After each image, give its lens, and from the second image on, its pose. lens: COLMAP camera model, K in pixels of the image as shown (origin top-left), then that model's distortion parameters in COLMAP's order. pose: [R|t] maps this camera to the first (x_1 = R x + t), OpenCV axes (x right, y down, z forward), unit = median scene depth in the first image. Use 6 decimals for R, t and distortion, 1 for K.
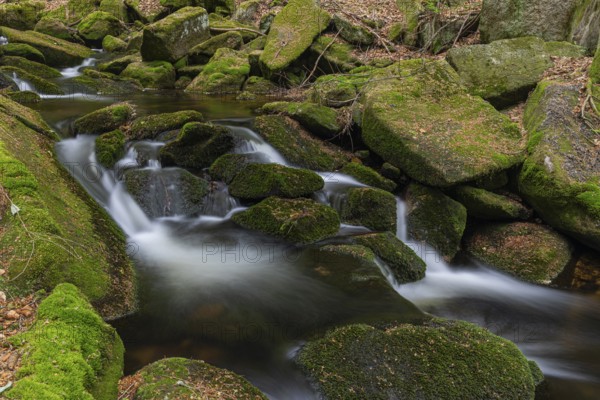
lens RADIAL K [[624.8, 0, 312.9], [0, 624.8, 199.8], [0, 0, 1]] dist [-0.014576, -0.019627]
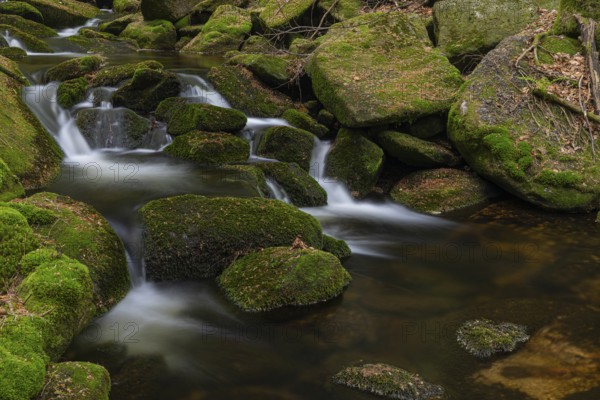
lens RADIAL K [[957.7, 0, 291.4], [0, 957.7, 202.1], [0, 0, 1]] dist [-0.037036, -0.099637]
pose [[0.981696, 0.034603, -0.187284, 0.374857], [-0.043520, 0.998096, -0.043710, 0.167274], [0.185415, 0.051060, 0.981333, -0.556561]]
